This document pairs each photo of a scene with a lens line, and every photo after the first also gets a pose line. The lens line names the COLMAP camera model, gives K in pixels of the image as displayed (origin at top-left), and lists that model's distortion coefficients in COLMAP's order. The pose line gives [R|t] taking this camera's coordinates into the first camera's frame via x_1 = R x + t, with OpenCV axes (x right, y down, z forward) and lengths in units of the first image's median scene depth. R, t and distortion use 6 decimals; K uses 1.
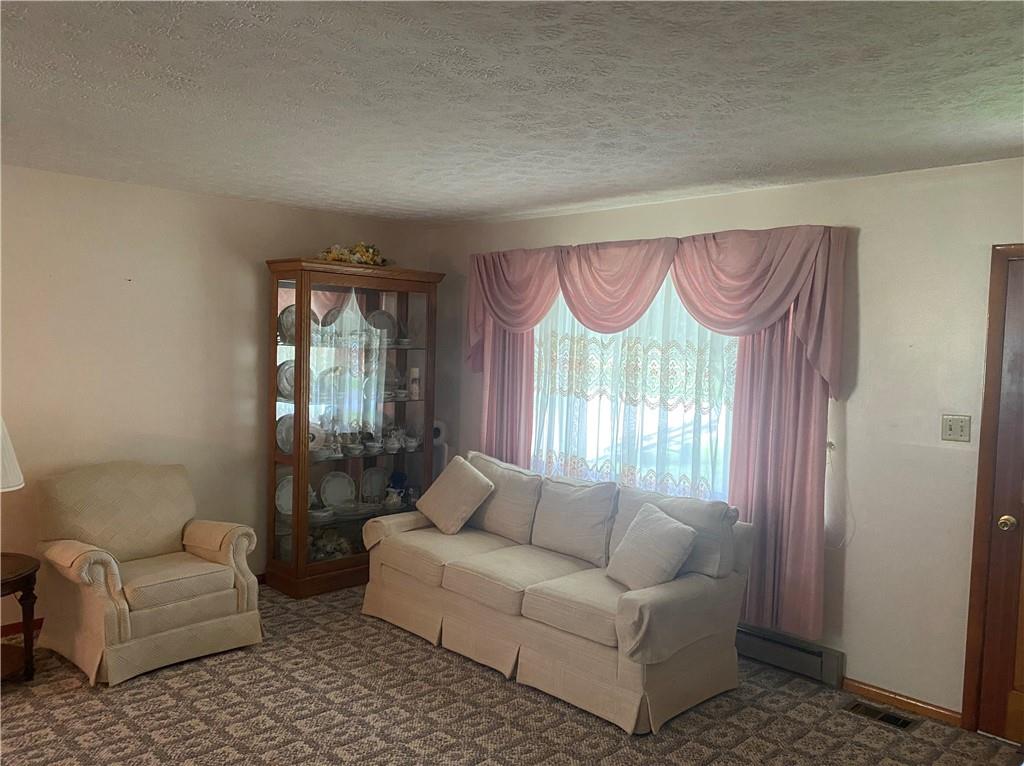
lens RADIAL K [[788.0, 0, 512.0], [0, 788.0, 383.0], [0, 0, 1]] dist [0.006324, 0.004516]
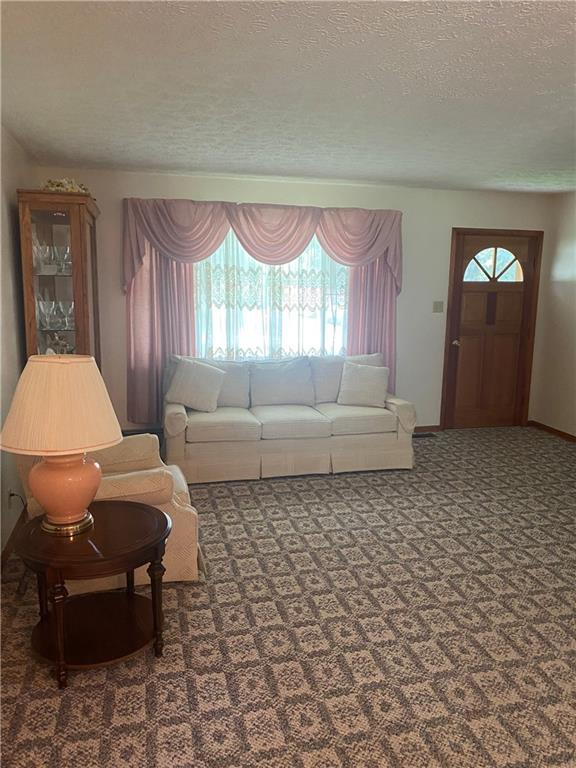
lens RADIAL K [[574.4, 0, 288.0], [0, 574.4, 384.0], [0, 0, 1]] dist [0.002120, 0.000355]
pose [[0.524500, -0.175687, 0.833087, -0.966712], [0.041396, 0.982583, 0.181152, -0.039742], [-0.850404, -0.060528, 0.522638, 0.405480]]
